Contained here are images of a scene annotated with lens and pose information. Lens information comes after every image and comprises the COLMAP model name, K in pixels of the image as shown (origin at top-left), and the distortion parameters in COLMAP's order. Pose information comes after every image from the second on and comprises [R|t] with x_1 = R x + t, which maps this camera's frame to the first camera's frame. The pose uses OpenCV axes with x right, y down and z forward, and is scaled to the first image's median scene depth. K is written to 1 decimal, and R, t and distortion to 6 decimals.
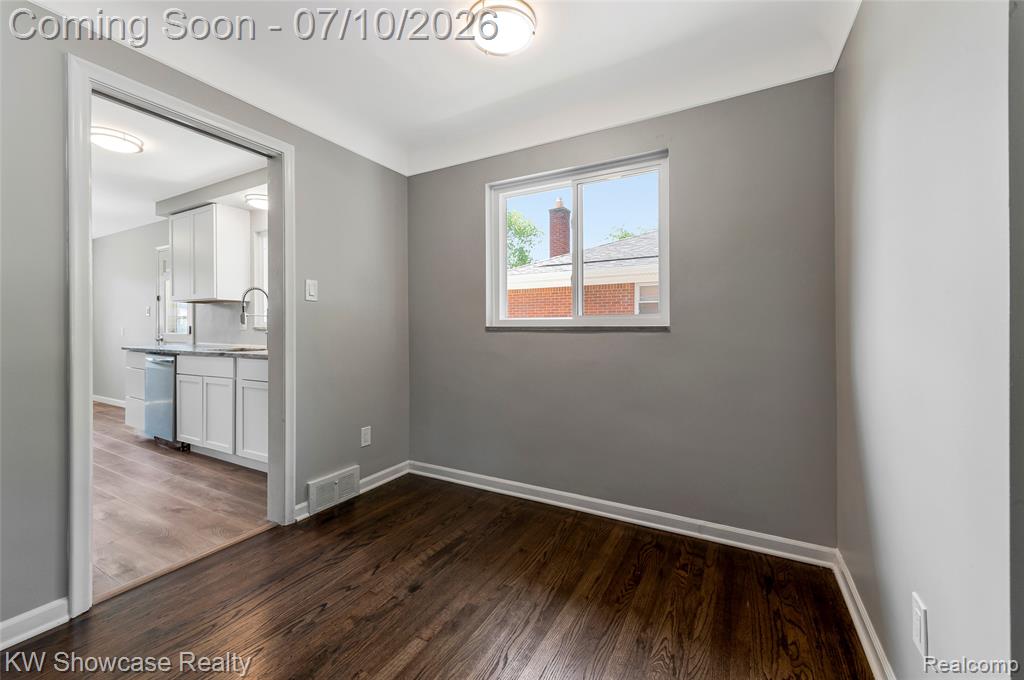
lens RADIAL K [[409.6, 0, 511.8], [0, 409.6, 324.3], [0, 0, 1]] dist [0.000091, -0.000122]
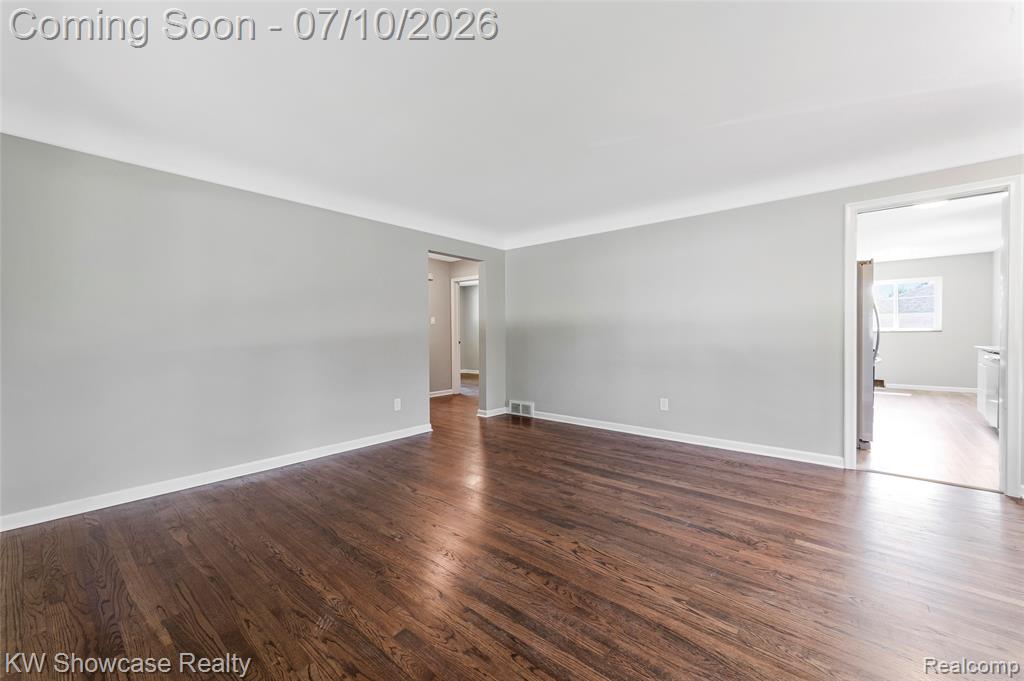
lens RADIAL K [[405.9, 0, 513.7], [0, 405.9, 333.5], [0, 0, 1]] dist [0.009968, 0.000037]
pose [[-0.192533, 0.002453, -0.981287, 0.660050], [0.016258, 0.999868, -0.000690, -0.005130], [0.981156, -0.016087, -0.192548, -0.135641]]
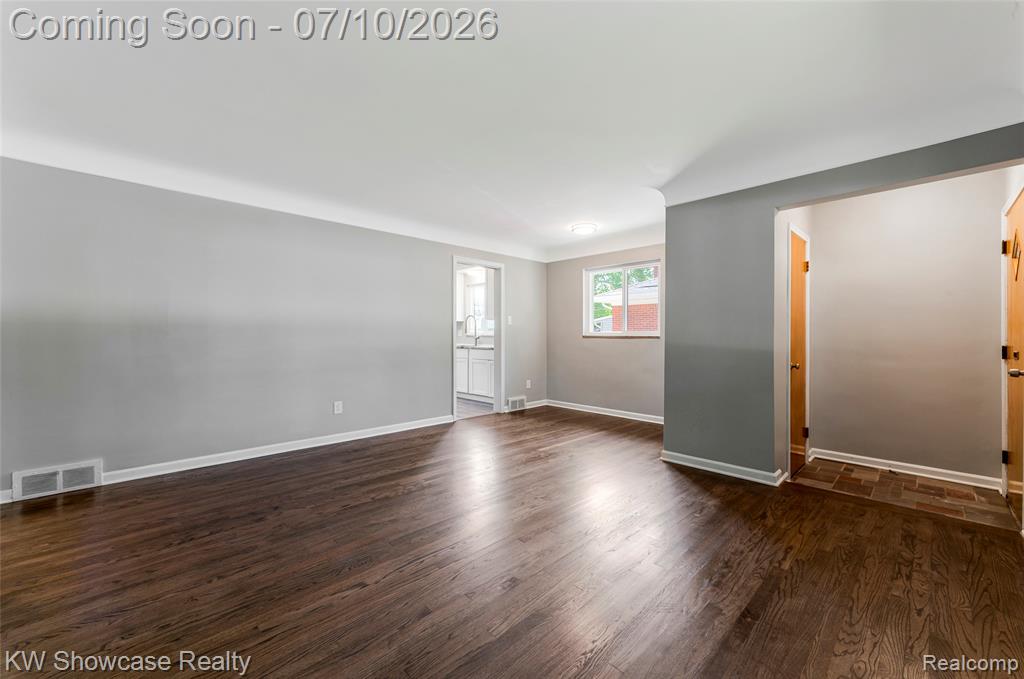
lens RADIAL K [[405.9, 0, 513.7], [0, 405.9, 332.5], [0, 0, 1]] dist [0.009968, 0.000037]
pose [[0.958481, 0.003184, -0.285140, 0.176608], [-0.002246, 0.999991, 0.003614, -0.015539], [0.285149, -0.002824, 0.958479, -1.024169]]
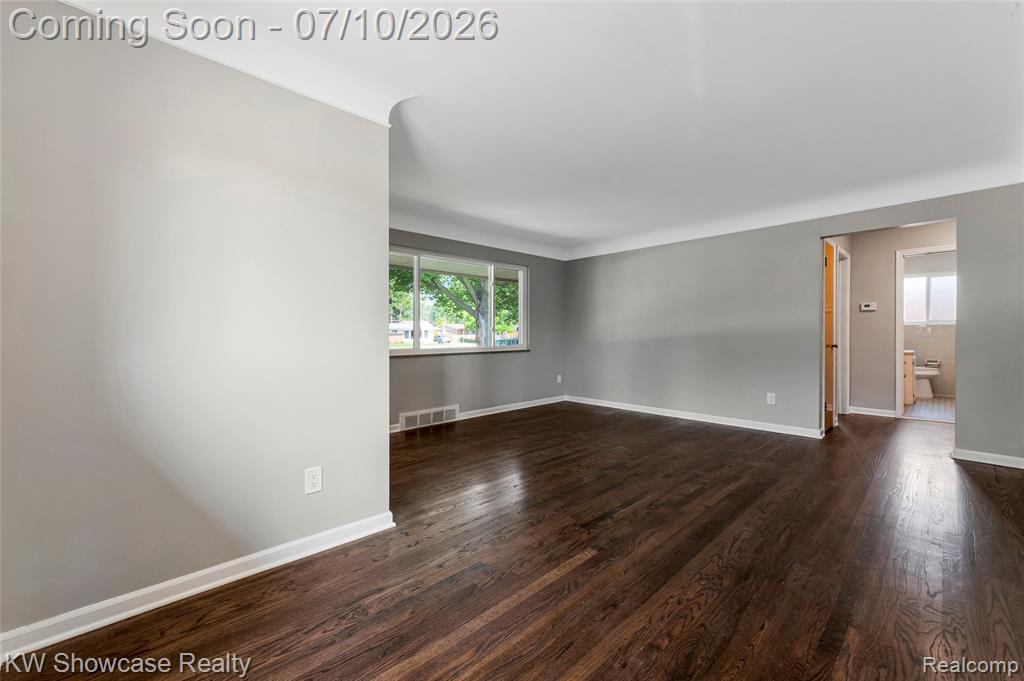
lens RADIAL K [[405.9, 0, 513.7], [0, 405.9, 333.5], [0, 0, 1]] dist [0.009968, 0.000037]
pose [[-0.953374, 0.006879, 0.301713, -0.180592], [0.002967, 0.999906, -0.013422, 0.015892], [-0.301776, -0.011902, -0.953304, 0.846969]]
